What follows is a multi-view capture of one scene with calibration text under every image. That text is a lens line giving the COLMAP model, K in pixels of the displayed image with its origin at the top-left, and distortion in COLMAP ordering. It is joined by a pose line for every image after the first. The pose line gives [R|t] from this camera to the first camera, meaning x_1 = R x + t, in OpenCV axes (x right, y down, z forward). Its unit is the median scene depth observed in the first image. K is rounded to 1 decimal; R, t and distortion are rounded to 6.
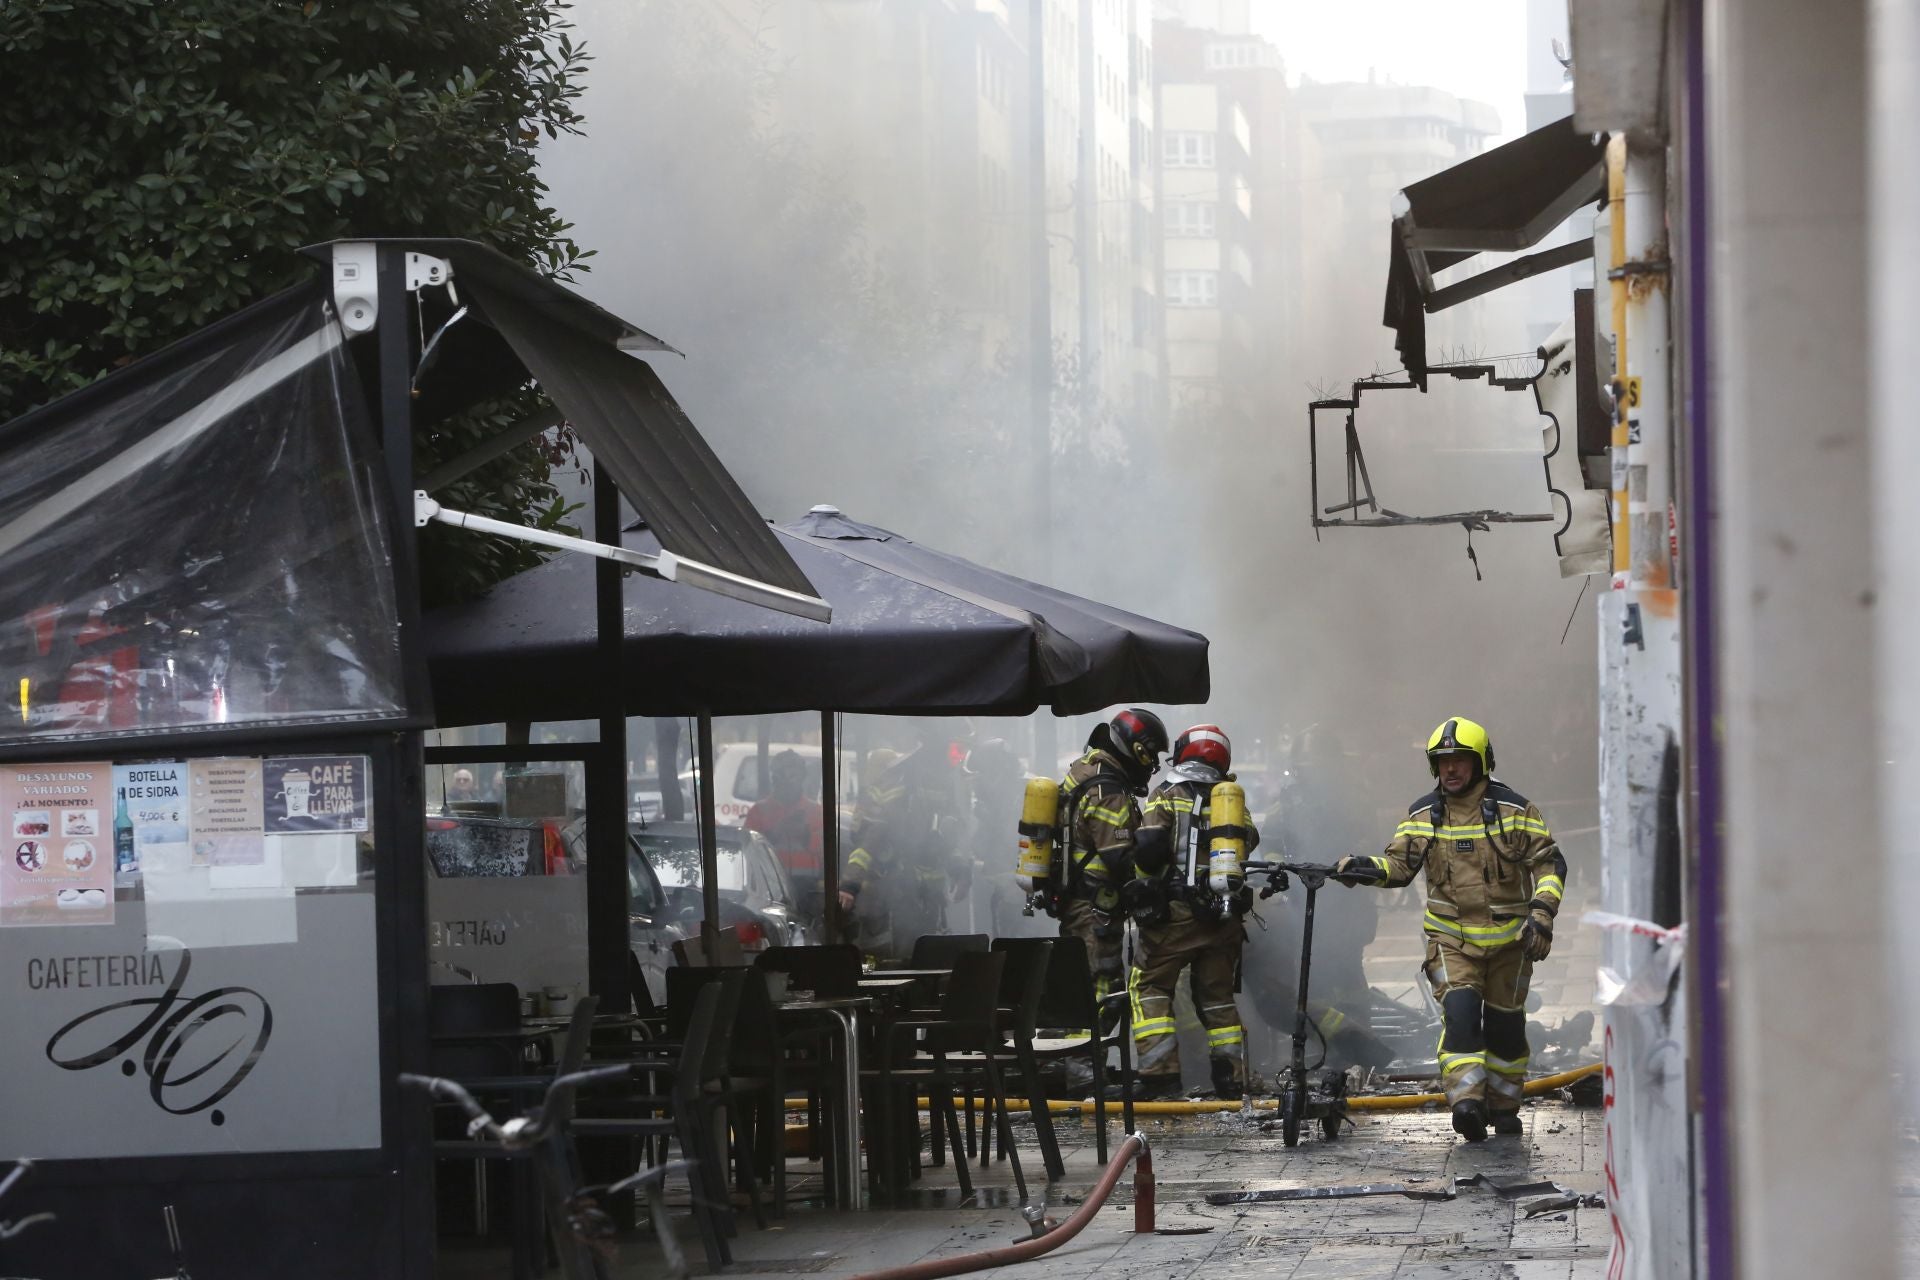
lens RADIAL K [[7872.7, 0, 960.6], [0, 7872.7, 647.4], [0, 0, 1]] dist [0.651196, -2.440120]
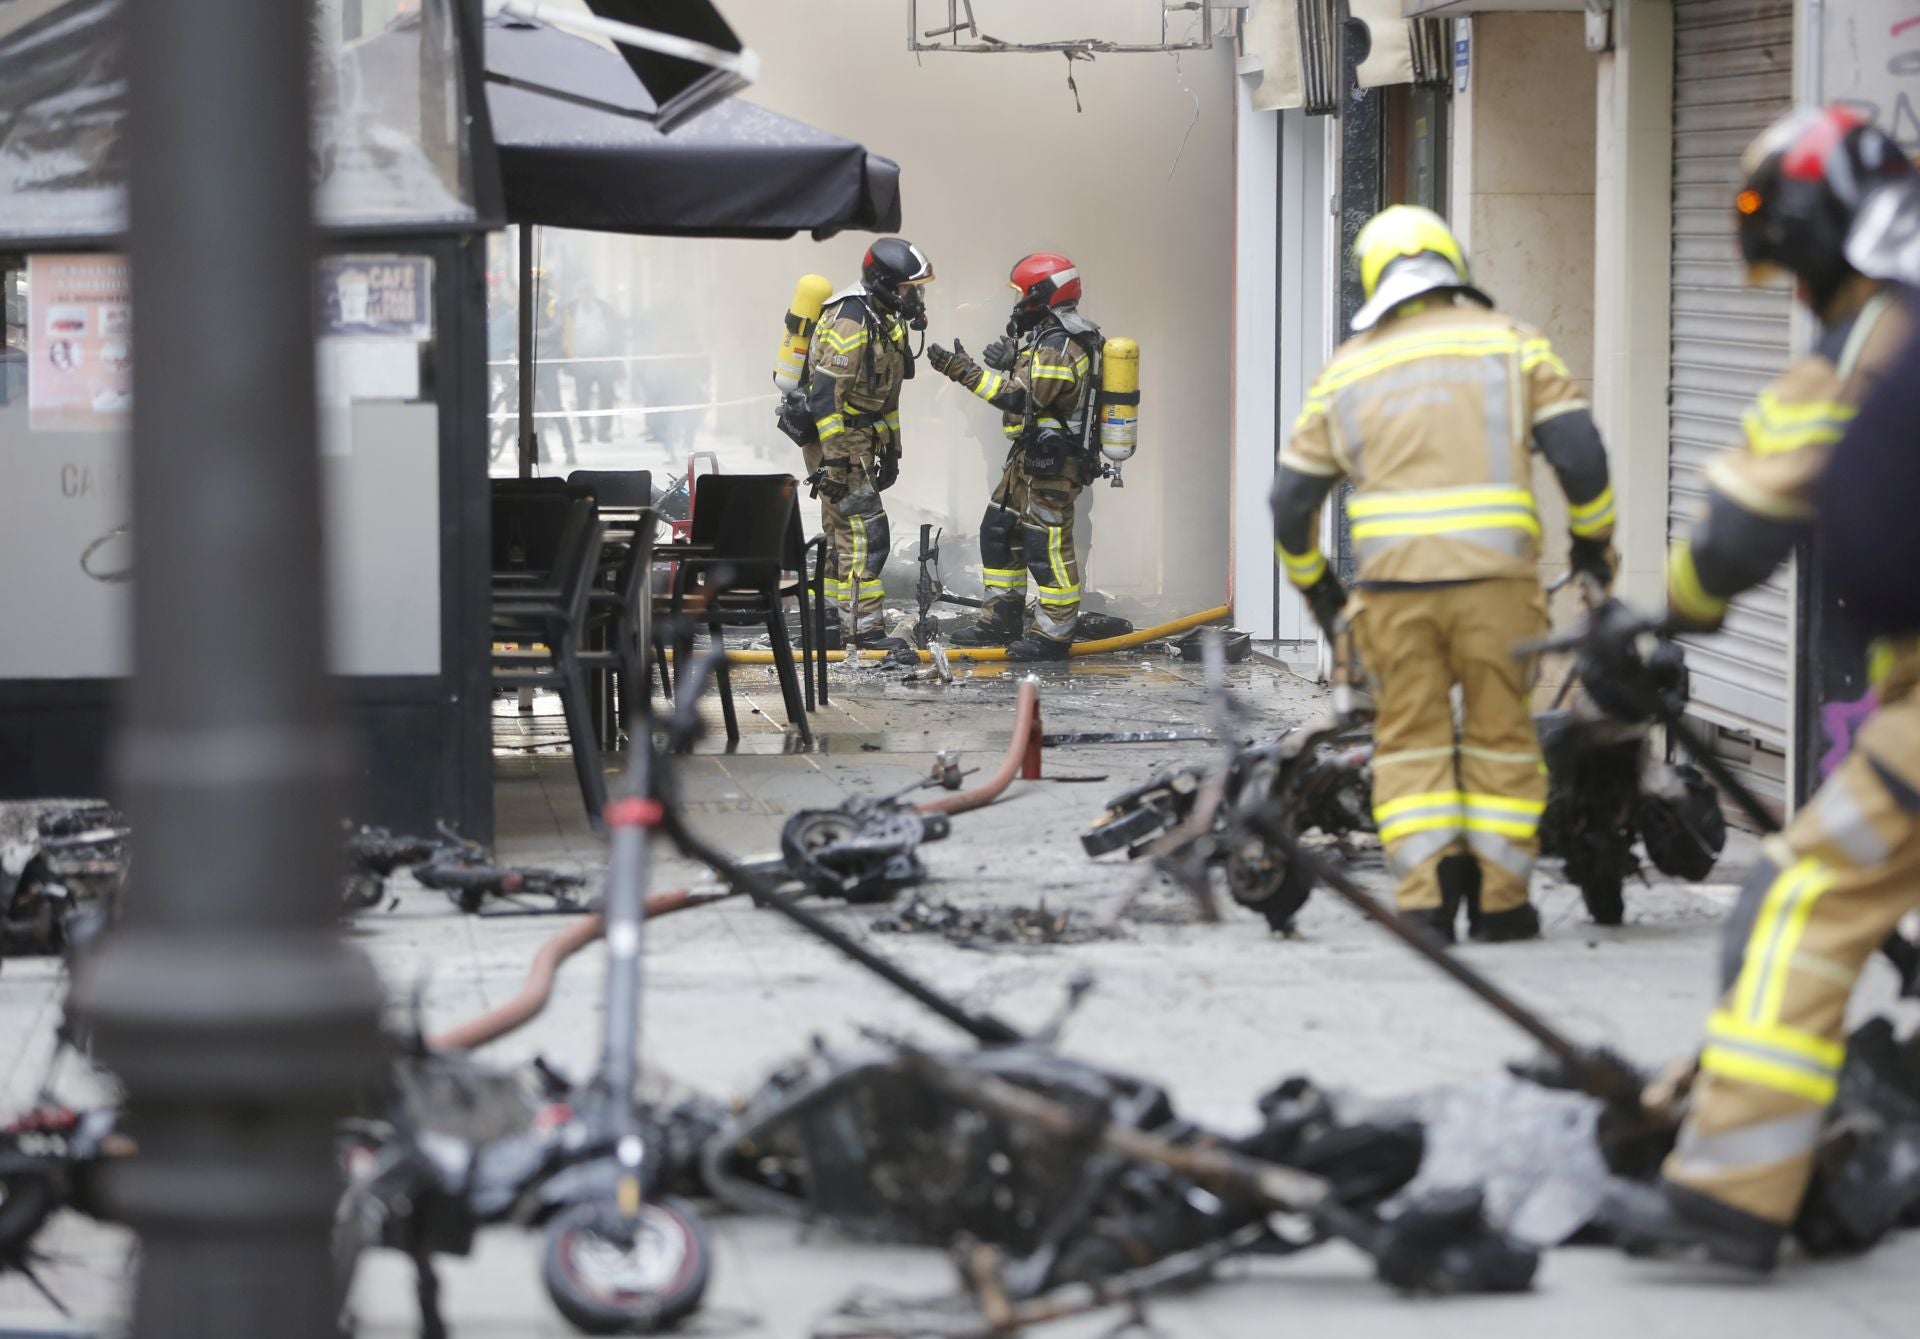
lens RADIAL K [[8304.0, 0, 1009.0], [0, 8304.0, 669.2], [0, 0, 1]] dist [0.441371, 1.475940]
pose [[0.987104, 0.017962, 0.159068, -0.162008], [-0.026963, 0.998144, 0.054608, 0.006329], [-0.157792, -0.058193, 0.985756, 0.006174]]
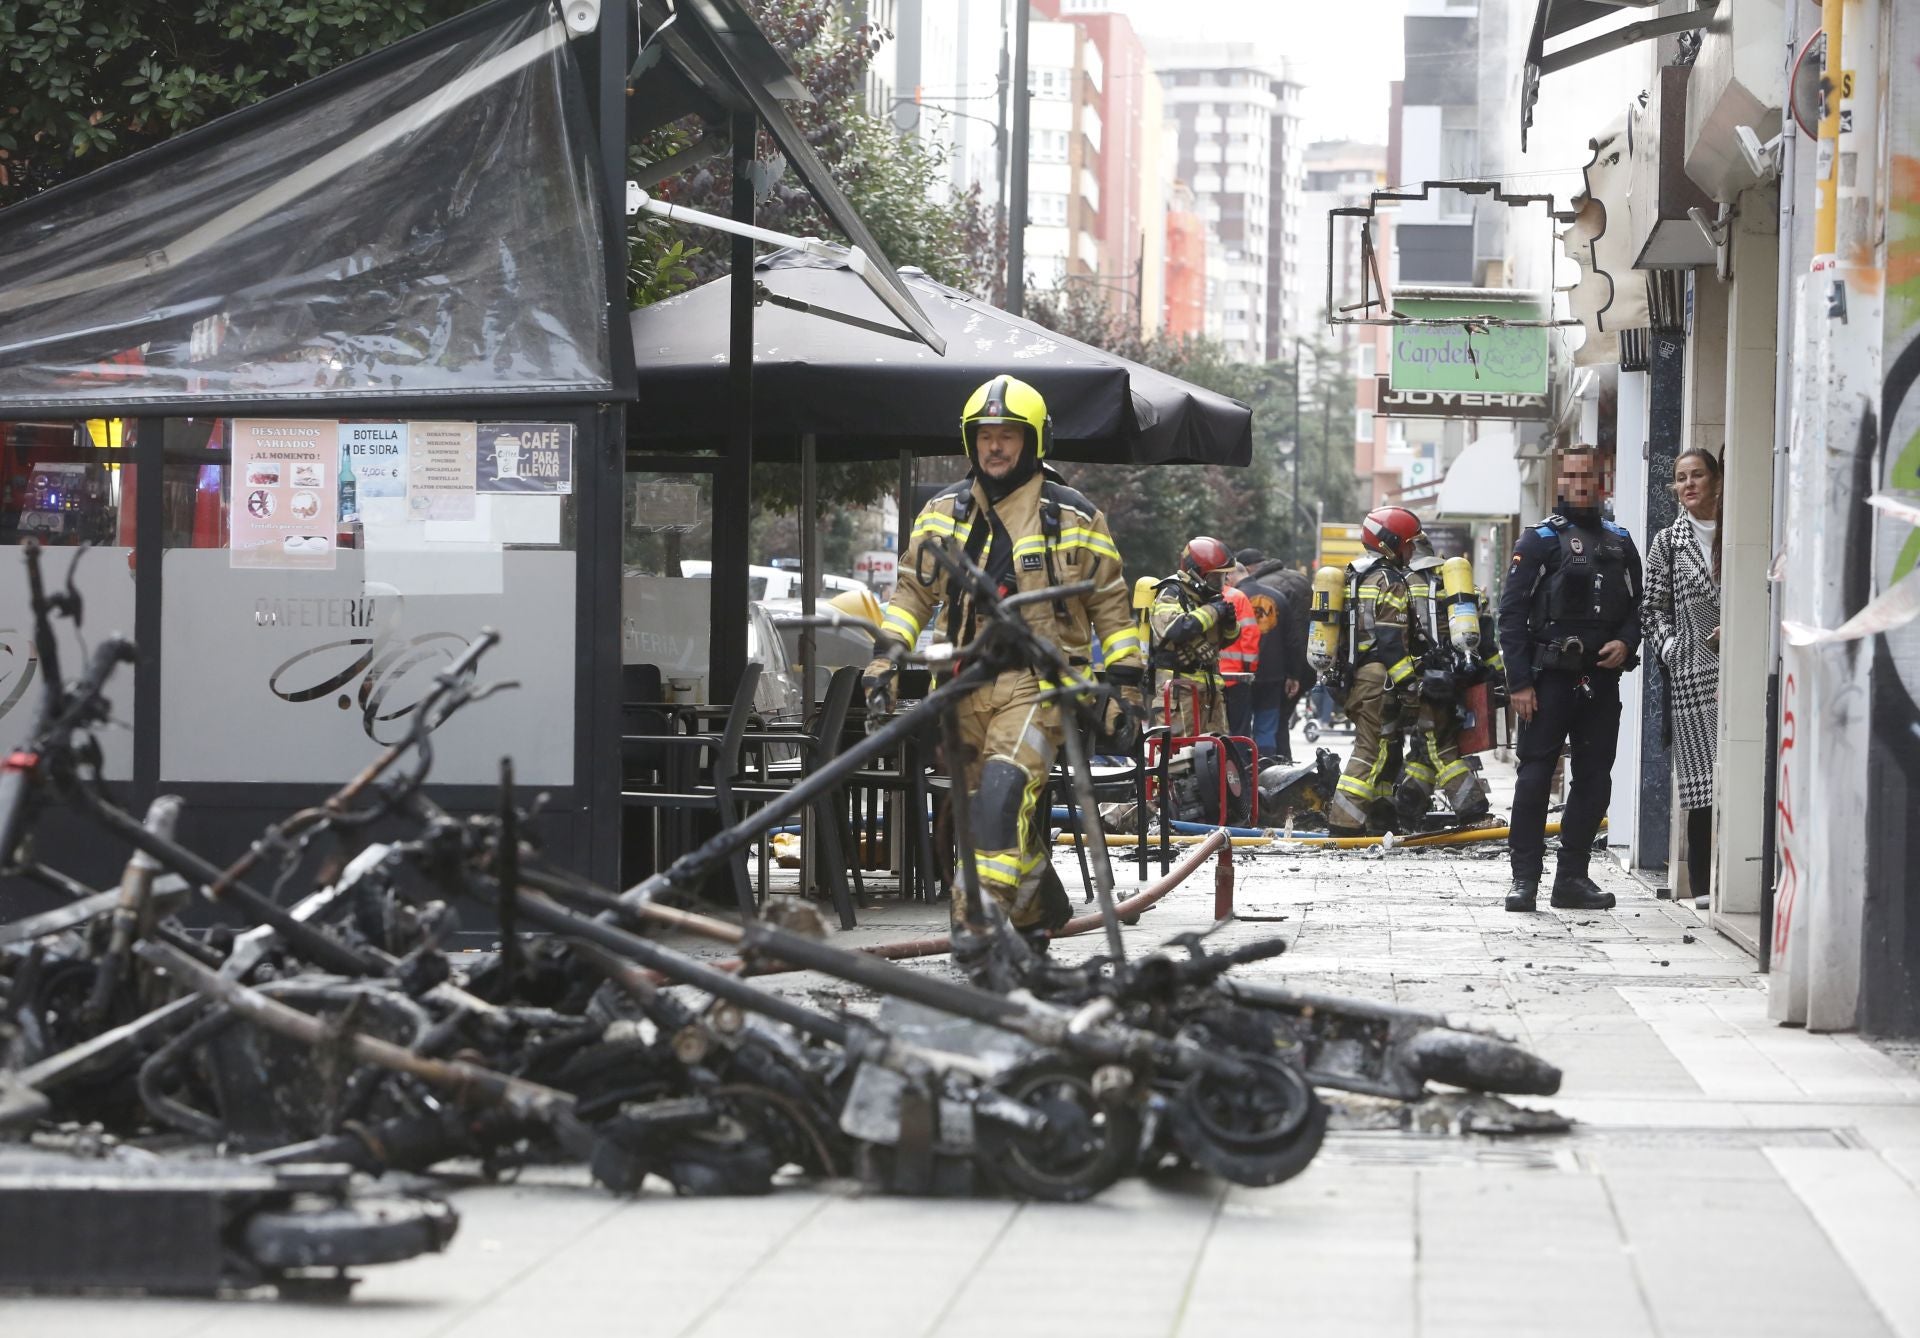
lens RADIAL K [[7155.5, 0, 909.4], [0, 7155.5, 676.7], [0, 0, 1]] dist [0.123259, 2.306383]
pose [[0.999014, 0.041213, 0.016496, -0.043304], [-0.041516, 0.998967, 0.018477, 0.027814], [-0.015717, -0.019144, 0.999693, 0.018262]]
